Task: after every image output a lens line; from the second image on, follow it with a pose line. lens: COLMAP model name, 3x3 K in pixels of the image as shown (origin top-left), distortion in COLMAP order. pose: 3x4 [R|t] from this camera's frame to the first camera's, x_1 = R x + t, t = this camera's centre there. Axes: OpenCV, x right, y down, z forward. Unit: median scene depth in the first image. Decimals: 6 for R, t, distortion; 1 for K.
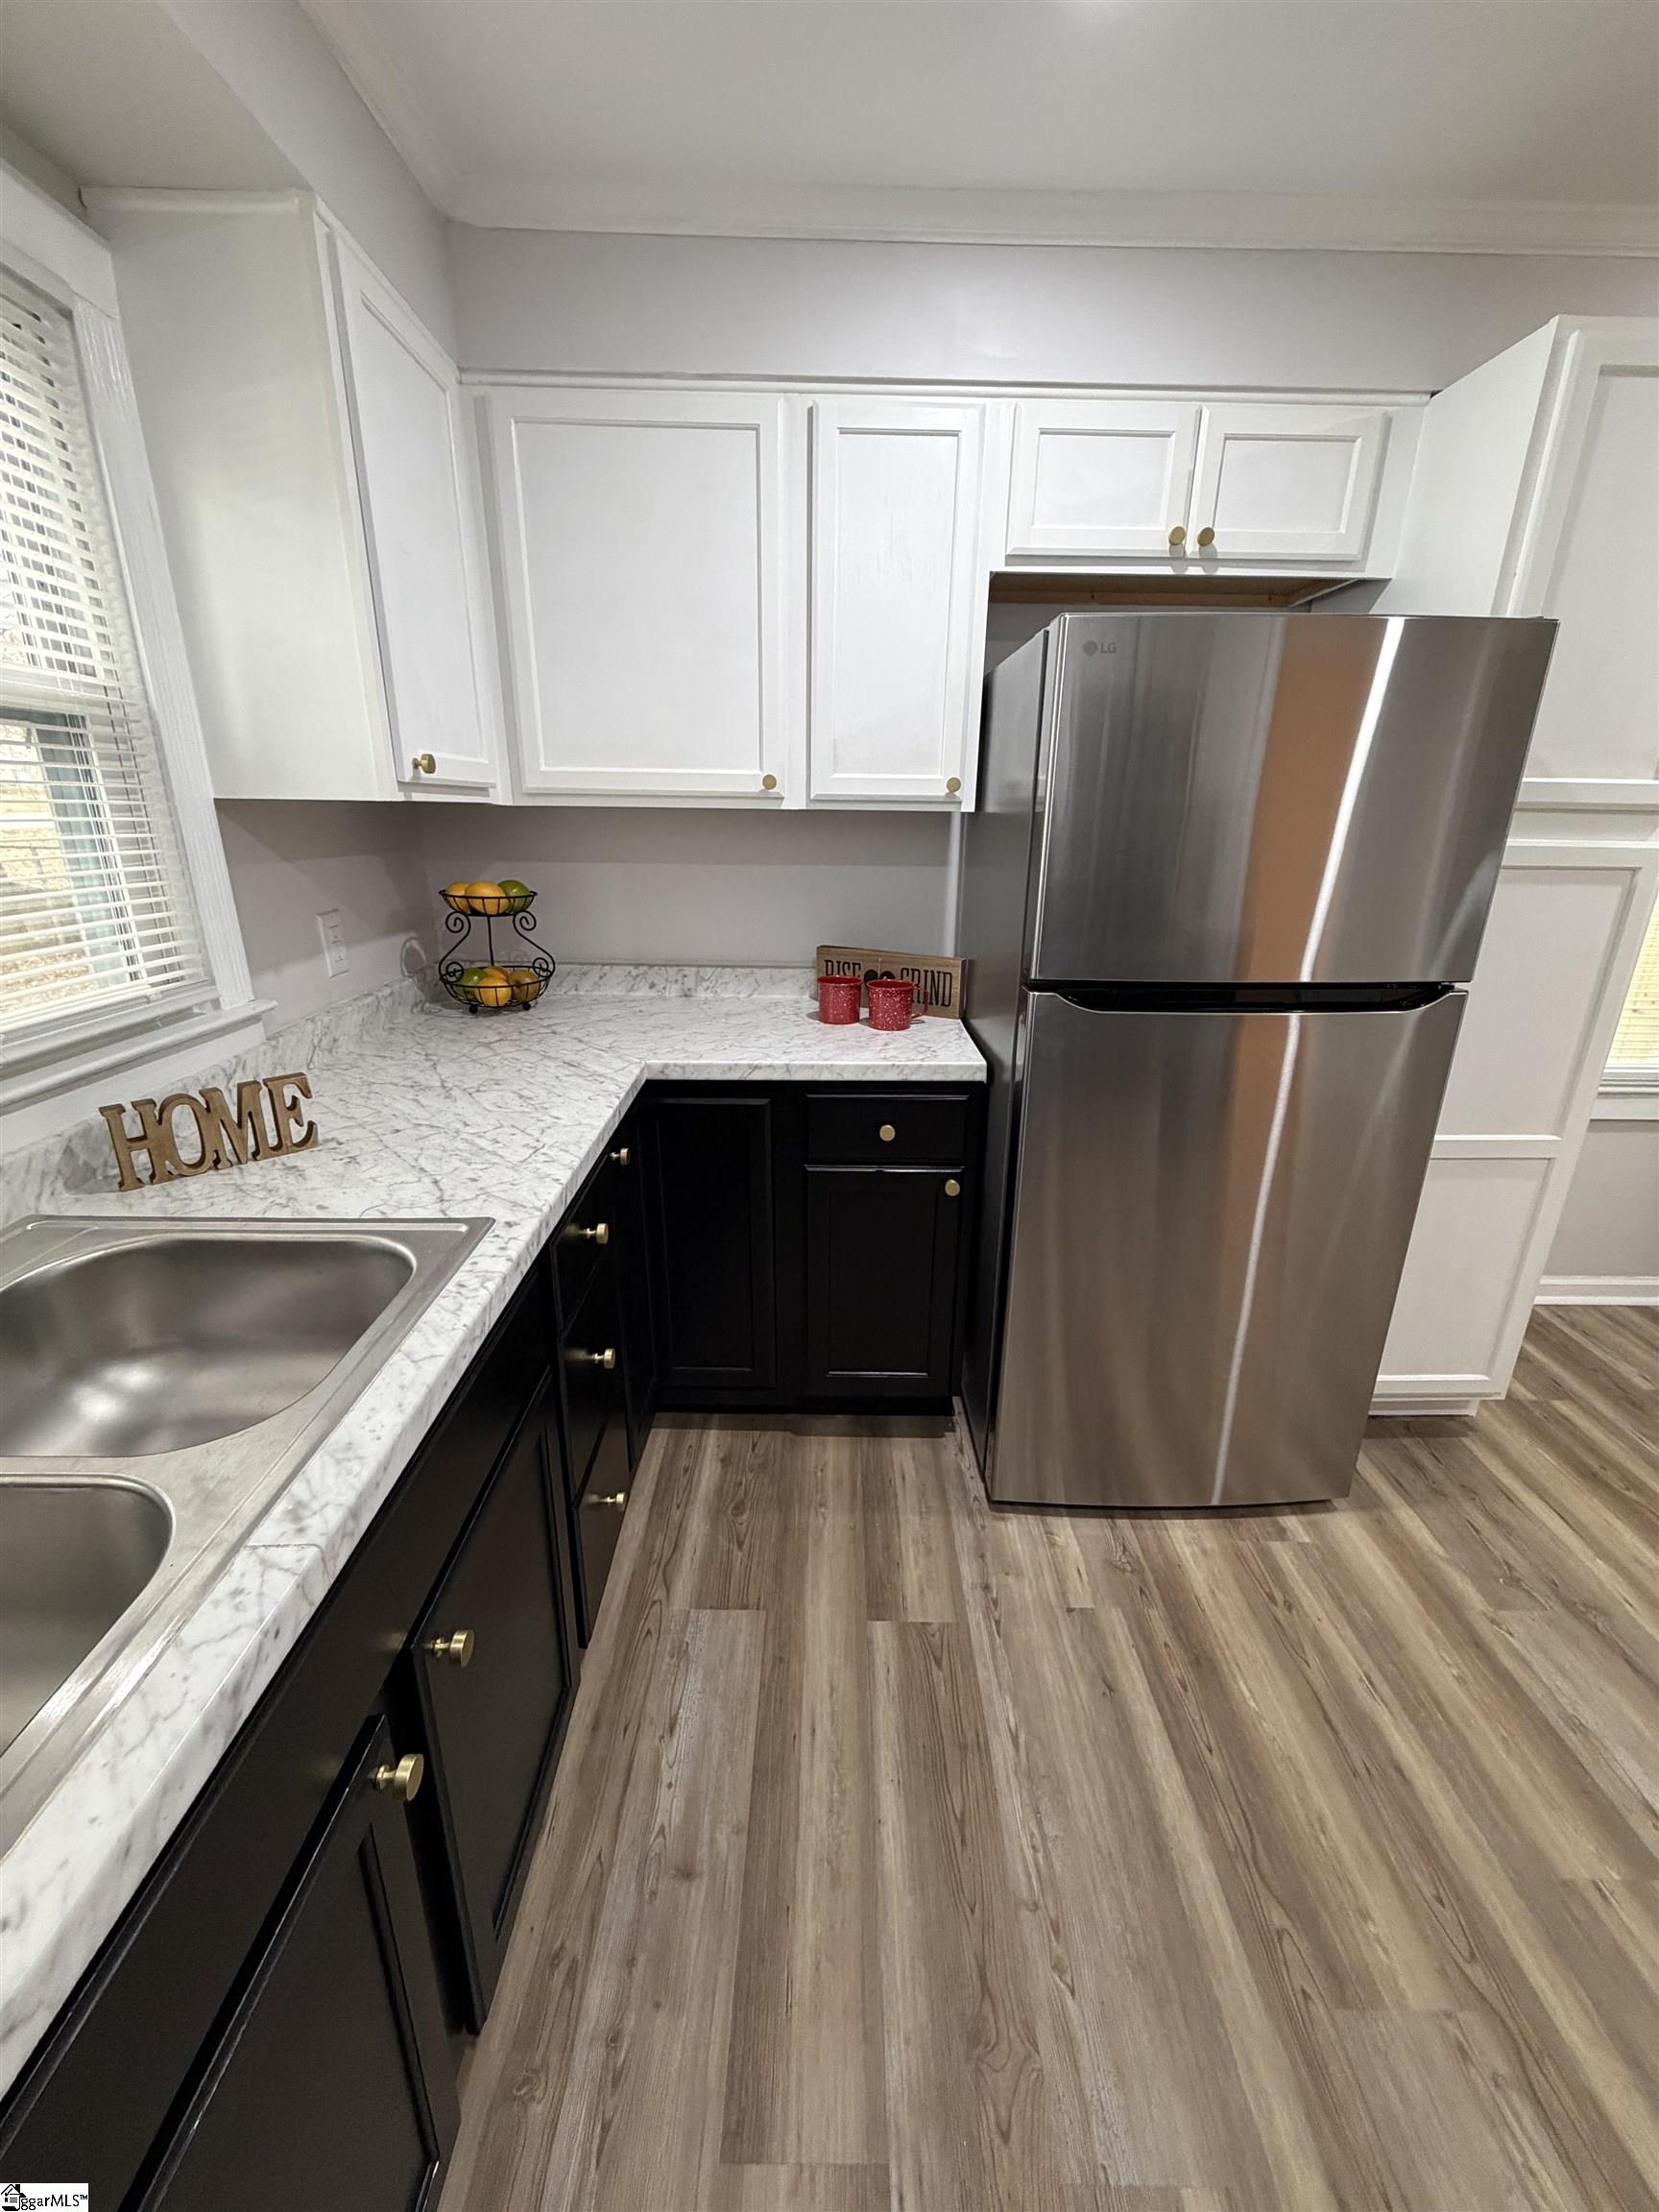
lens RADIAL K [[881.4, 0, 830.5], [0, 881.4, 1102.4], [0, 0, 1]] dist [0.001068, -0.000011]
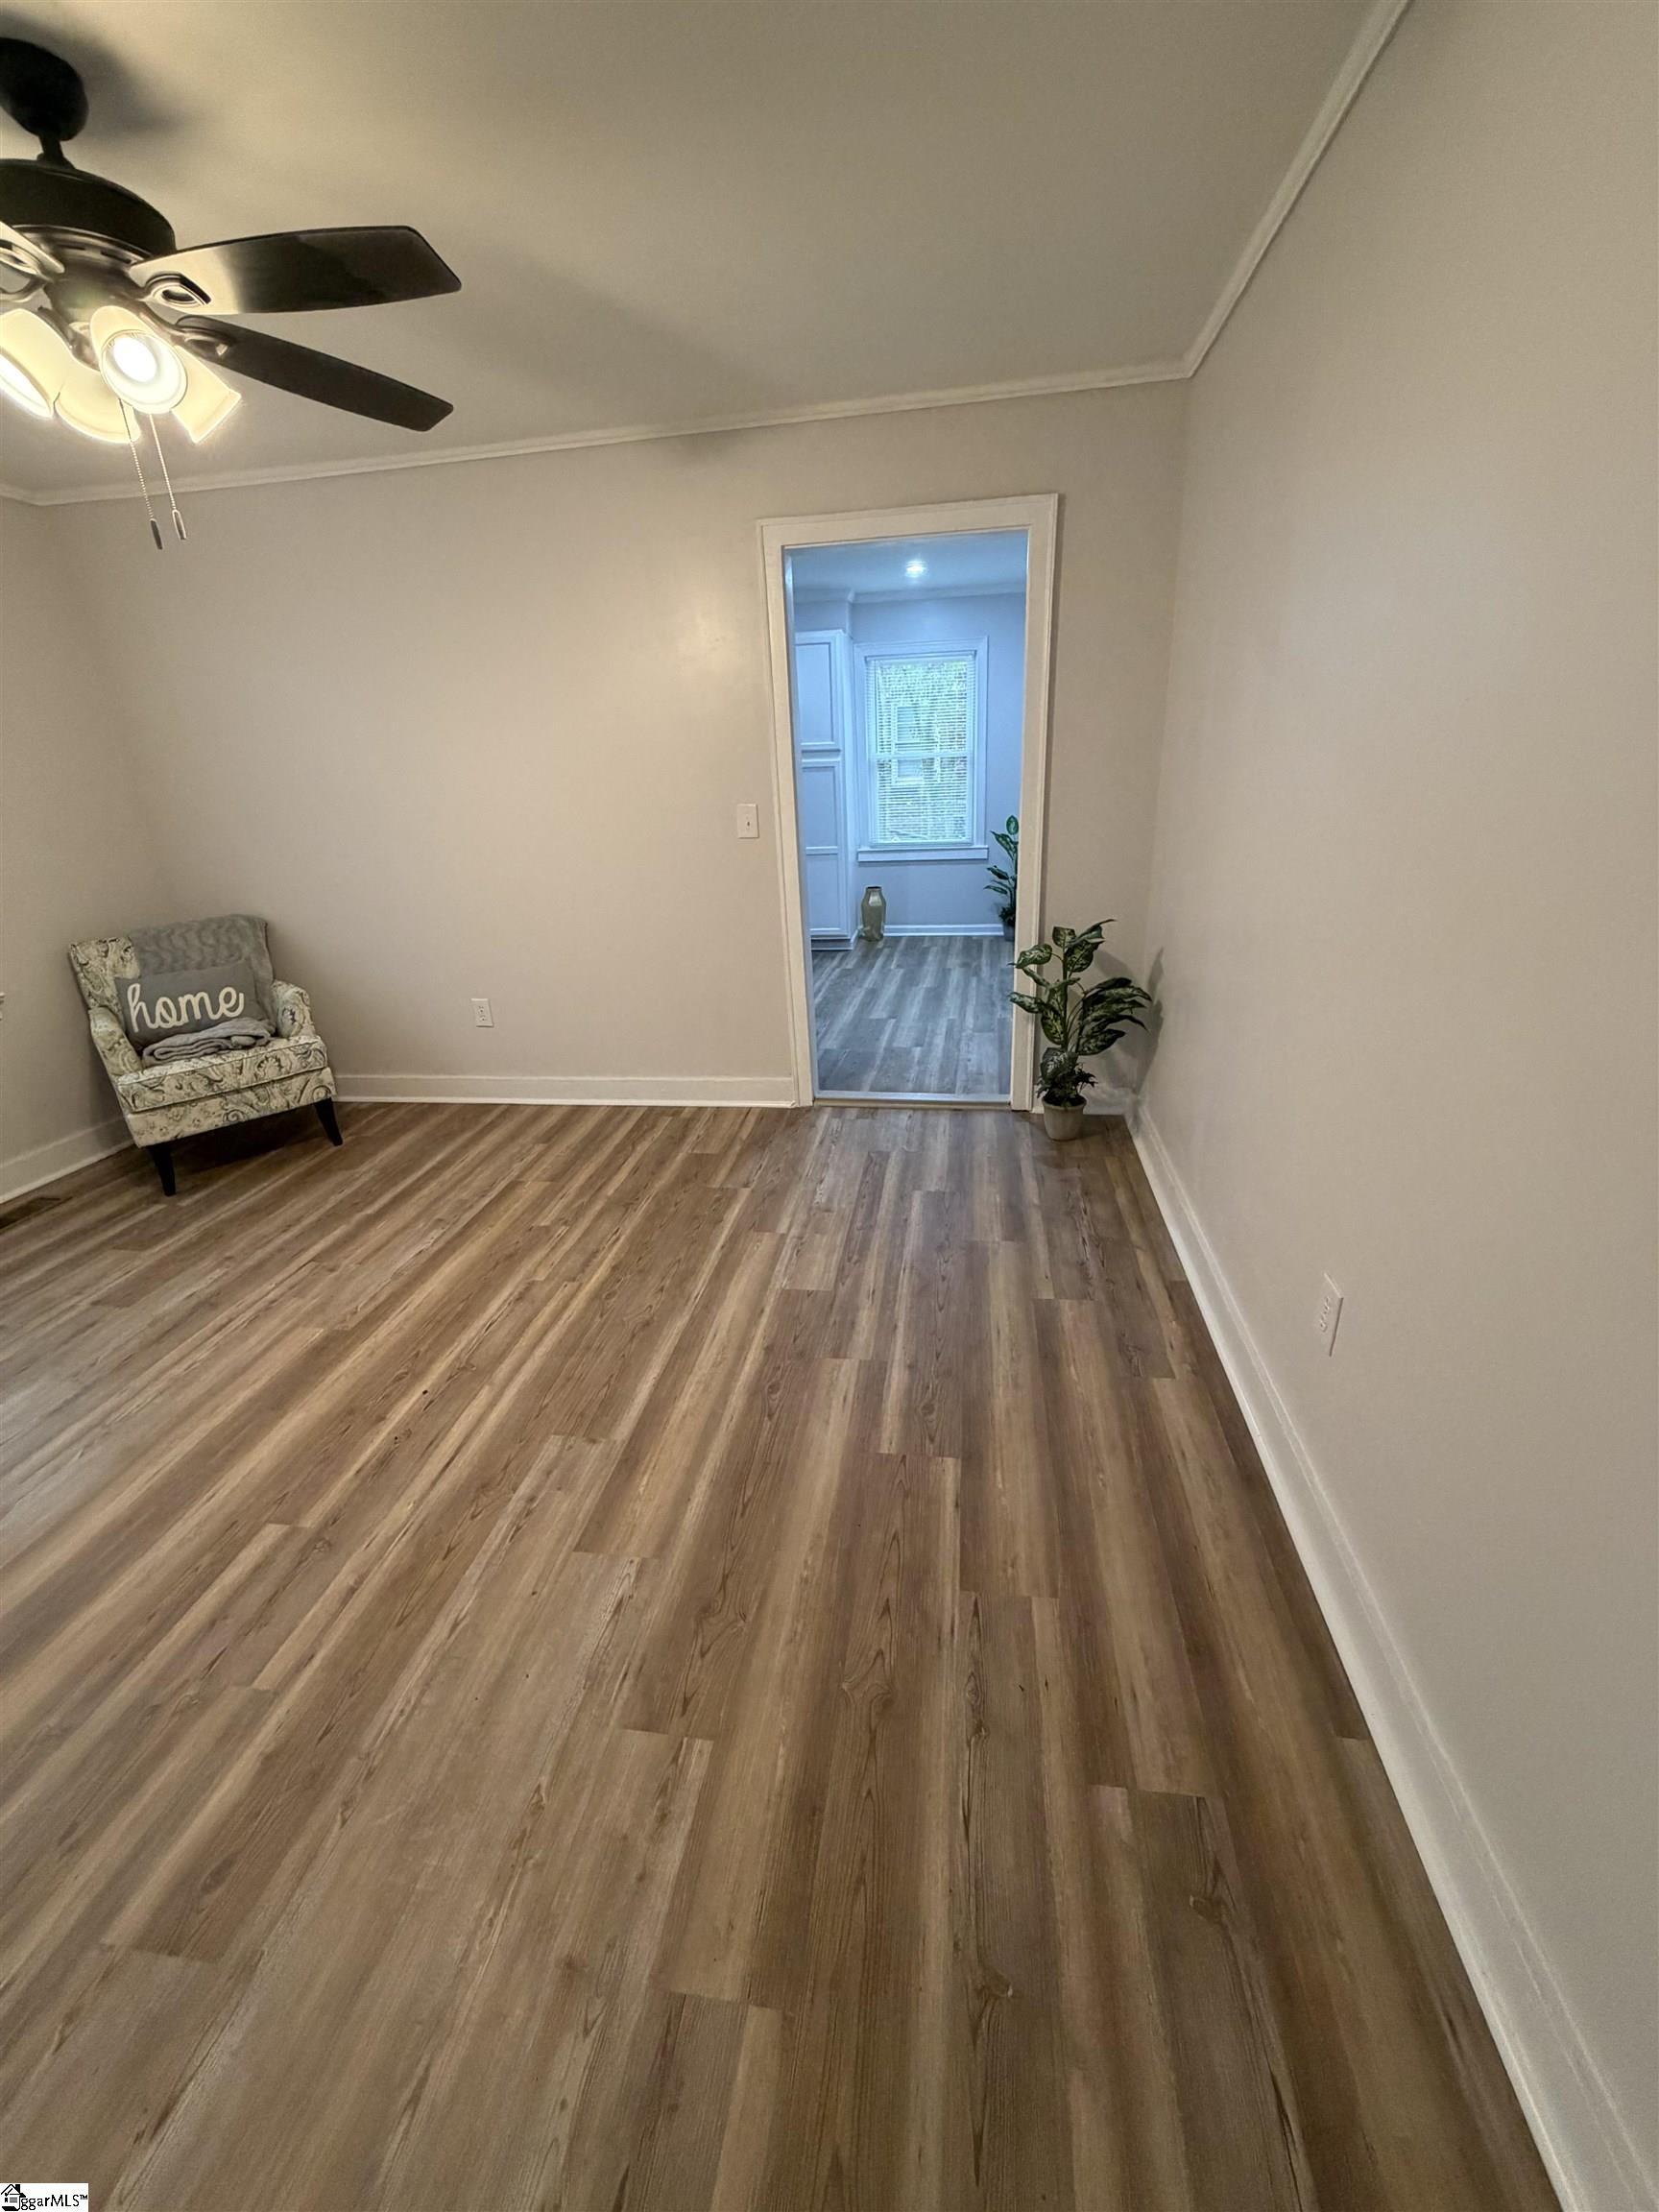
lens RADIAL K [[881.4, 0, 820.7], [0, 881.4, 1112.1], [0, 0, 1]] dist [0.001068, -0.000011]
pose [[0.982550, 0.012360, -0.185588, 1.555204], [-0.000123, 0.997832, 0.065806, 0.934861], [0.185999, -0.064635, 0.980422, -2.719367]]
